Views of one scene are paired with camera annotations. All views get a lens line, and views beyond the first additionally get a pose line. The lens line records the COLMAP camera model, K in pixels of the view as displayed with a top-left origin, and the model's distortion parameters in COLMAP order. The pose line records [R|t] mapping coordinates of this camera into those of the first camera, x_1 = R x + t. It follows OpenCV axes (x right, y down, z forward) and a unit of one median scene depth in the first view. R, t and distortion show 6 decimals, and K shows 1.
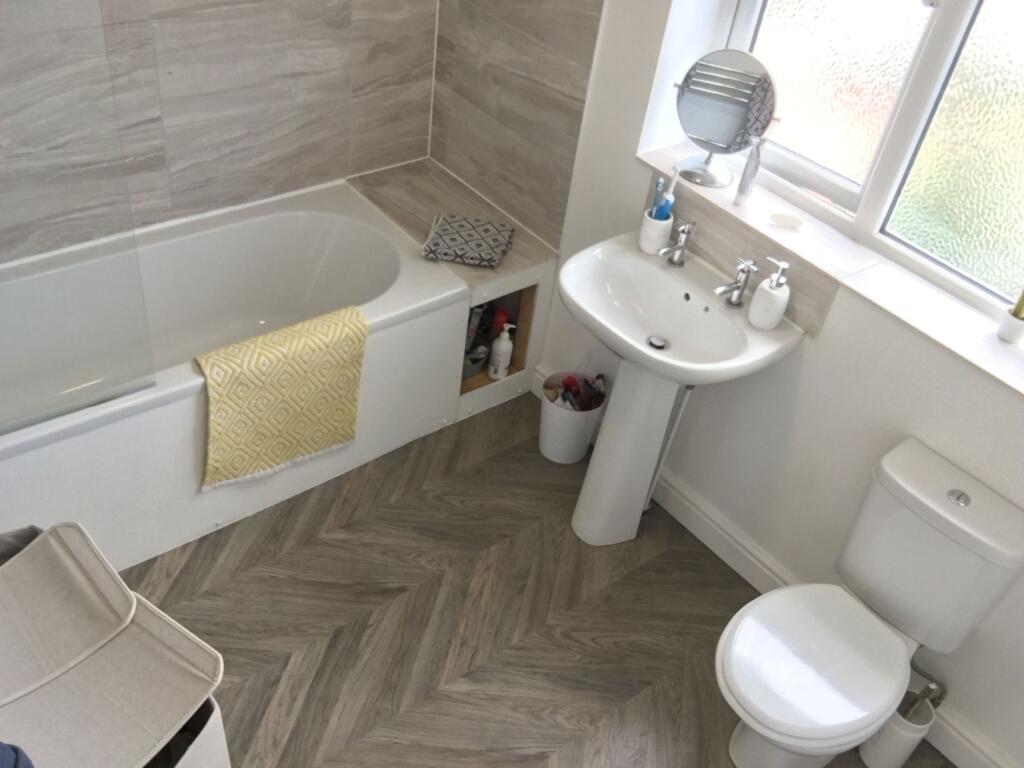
lens RADIAL K [[937.8, 0, 512.0], [0, 937.8, 384.0], [0, 0, 1]] dist [-0.000694, -0.006576]
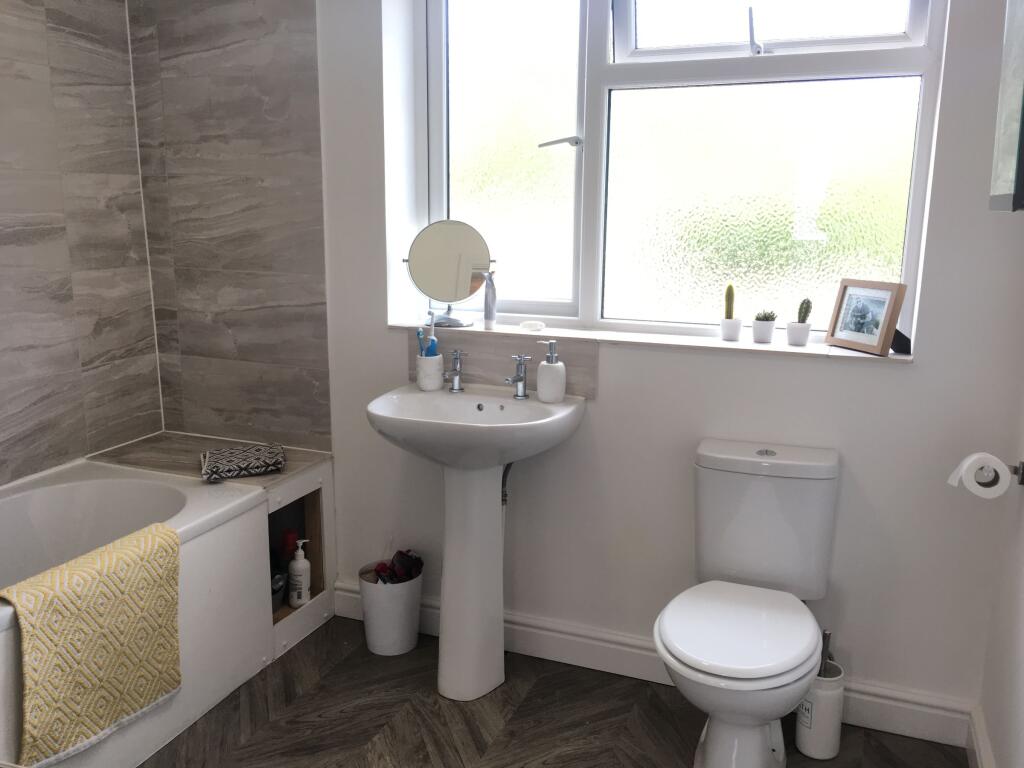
lens RADIAL K [[870.1, 0, 512.0], [0, 870.1, 384.0], [0, 0, 1]] dist [0.074088, -0.130262]
pose [[0.868152, -0.210439, 0.449475, -0.208564], [0.389479, 0.850197, -0.354218, 0.229542], [-0.307601, 0.482576, 0.820062, 0.101402]]
